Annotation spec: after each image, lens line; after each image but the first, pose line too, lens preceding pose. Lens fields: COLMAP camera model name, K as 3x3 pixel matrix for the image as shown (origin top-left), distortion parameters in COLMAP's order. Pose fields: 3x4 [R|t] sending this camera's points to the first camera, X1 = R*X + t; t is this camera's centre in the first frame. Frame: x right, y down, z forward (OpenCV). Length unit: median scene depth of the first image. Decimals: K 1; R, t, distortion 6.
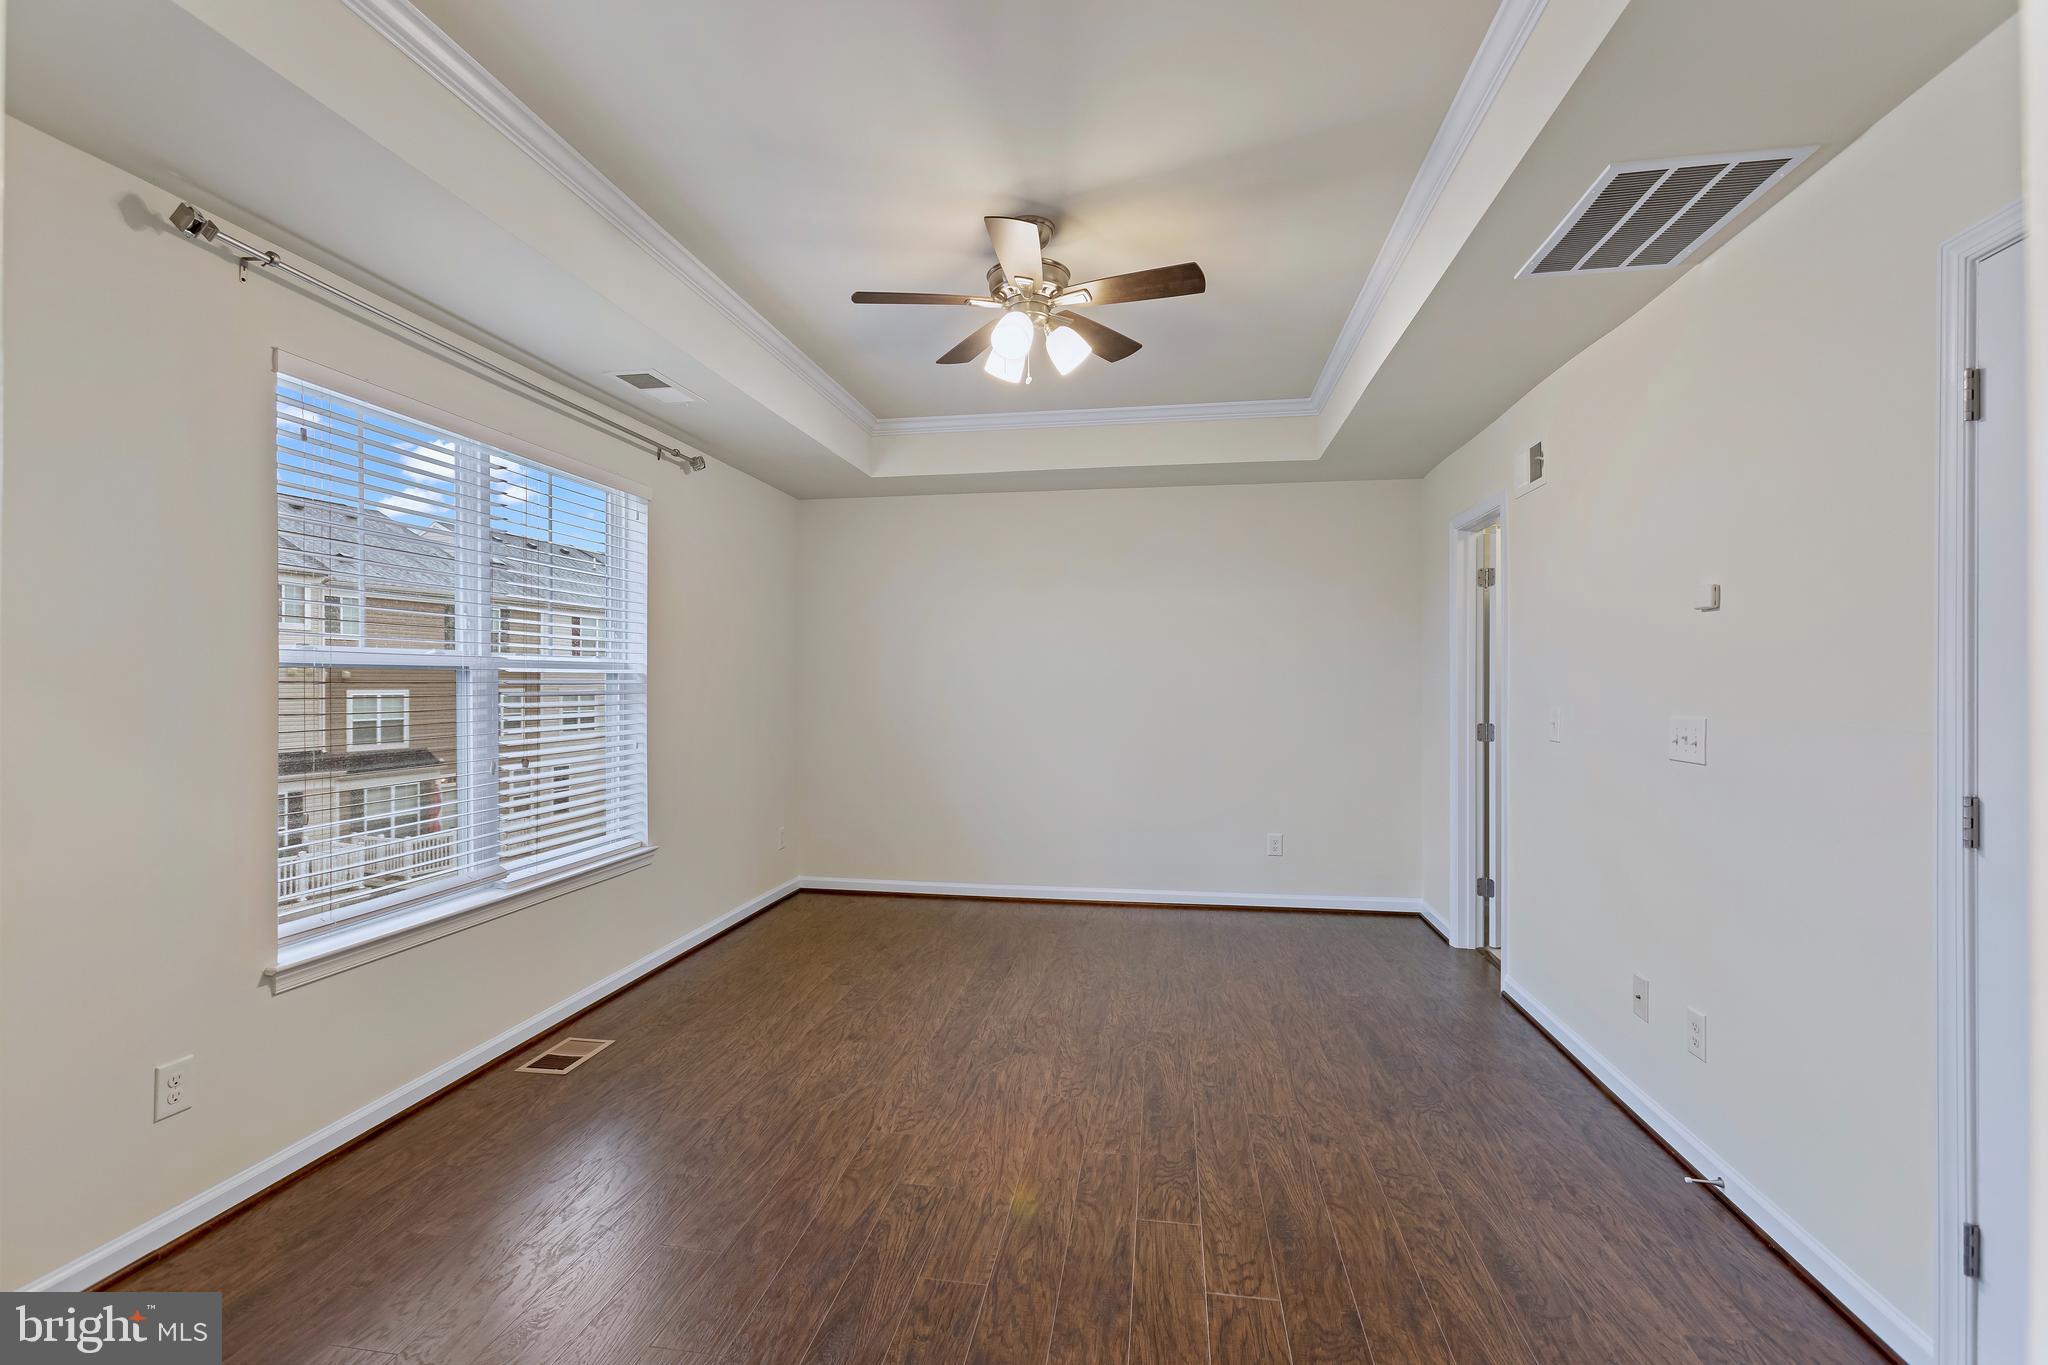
lens RADIAL K [[935.9, 0, 1040.3], [0, 935.9, 647.2], [0, 0, 1]] dist [-0.011807, 0.008690]
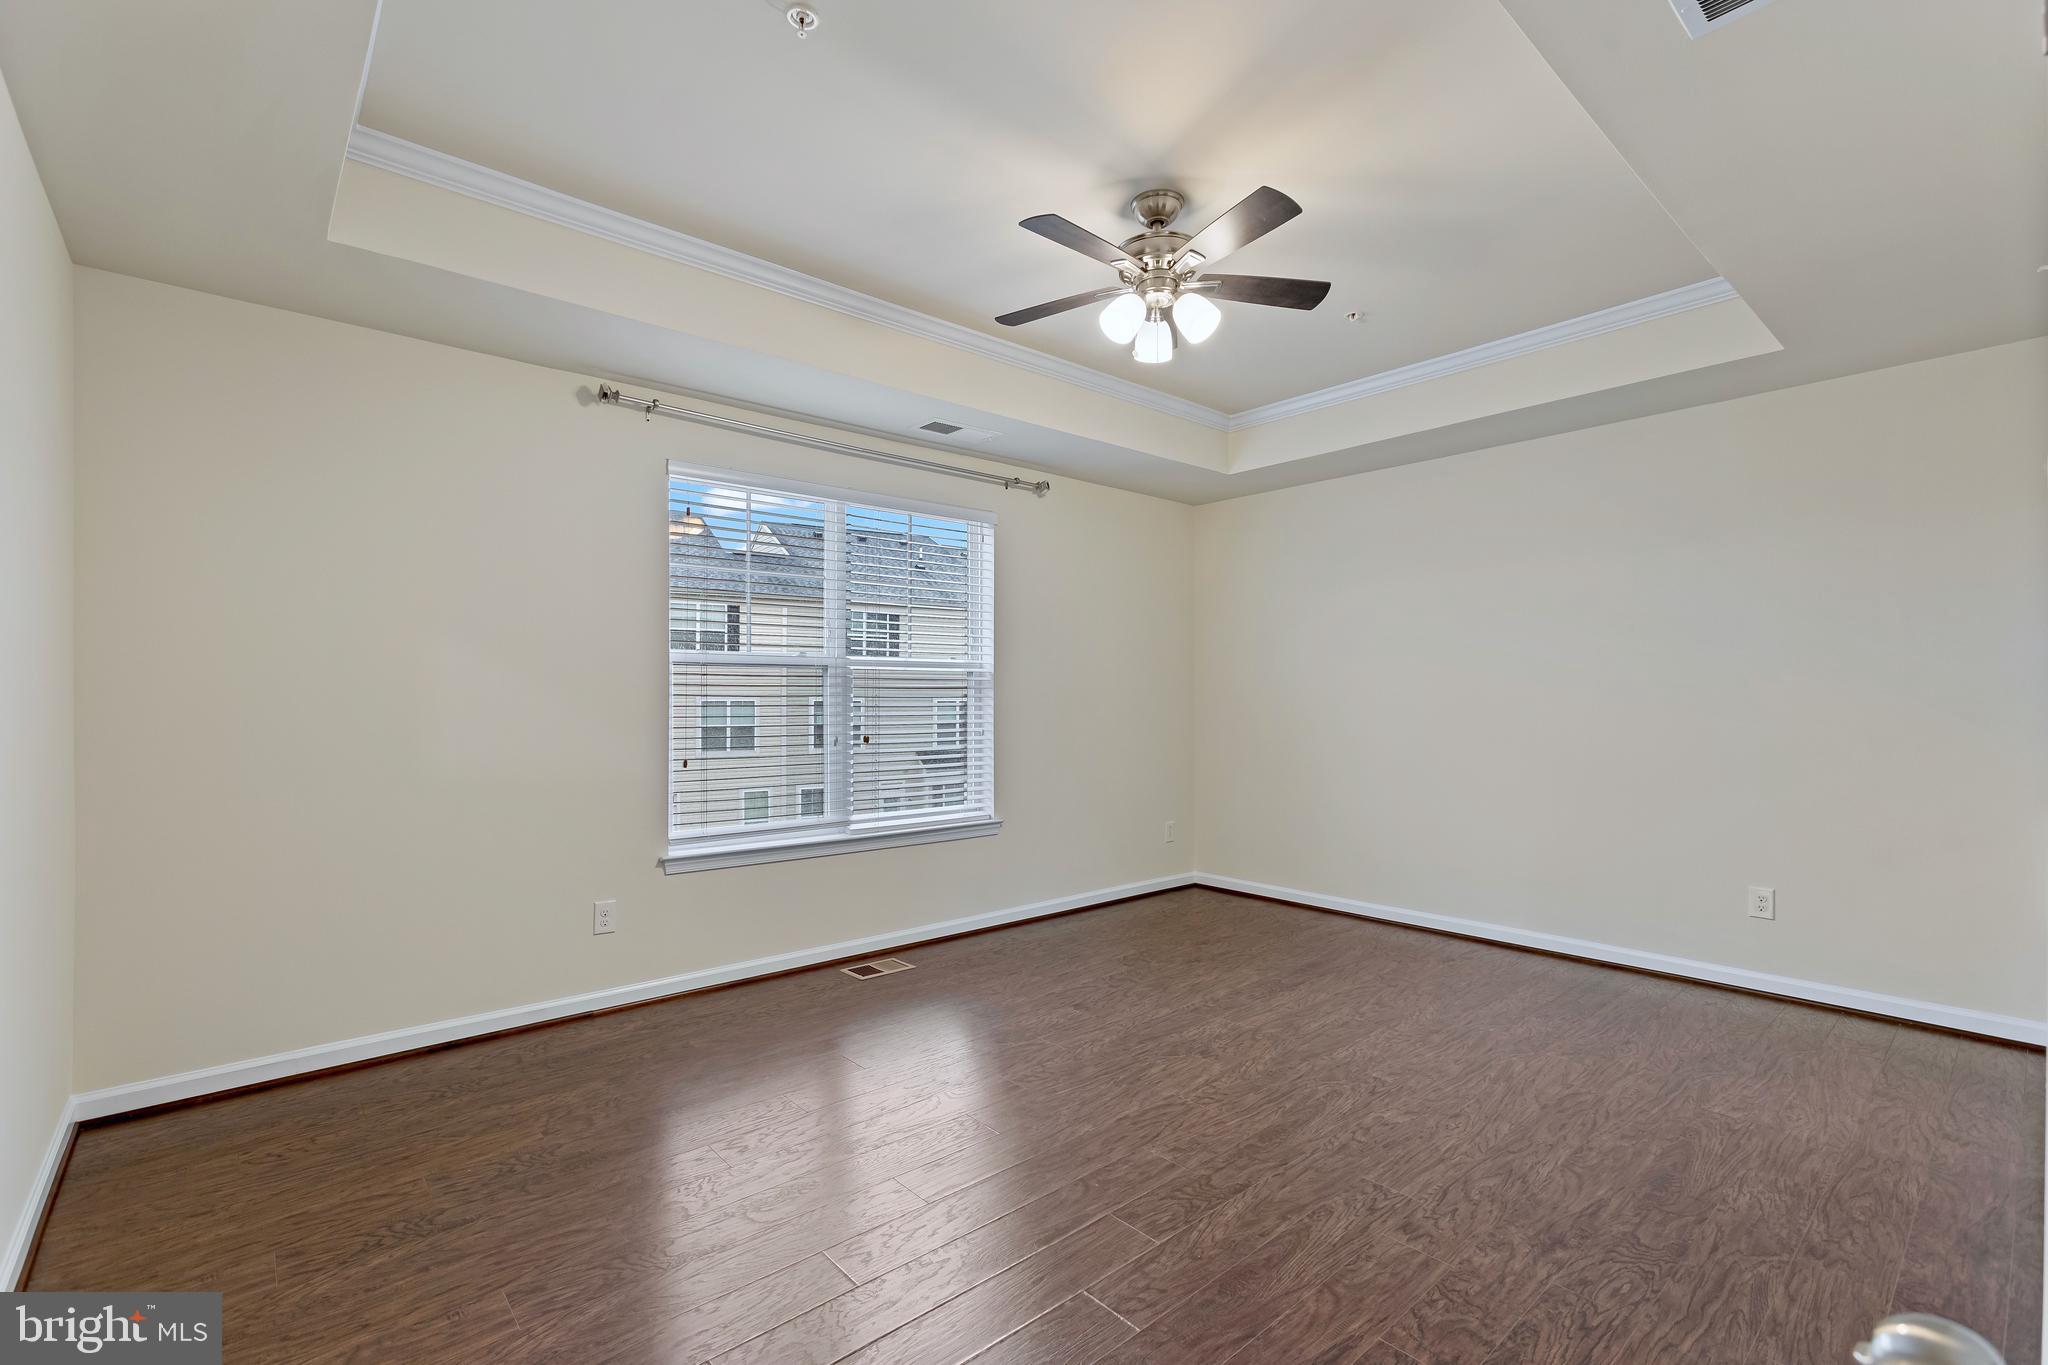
lens RADIAL K [[935.9, 0, 976.6], [0, 935.9, 651.2], [0, 0, 1]] dist [-0.011807, 0.008690]
pose [[0.751967, -0.031993, -0.658424, 0.420879], [0.024793, 0.999487, -0.020251, 0.031758], [0.658735, -0.001096, 0.752374, 0.120105]]
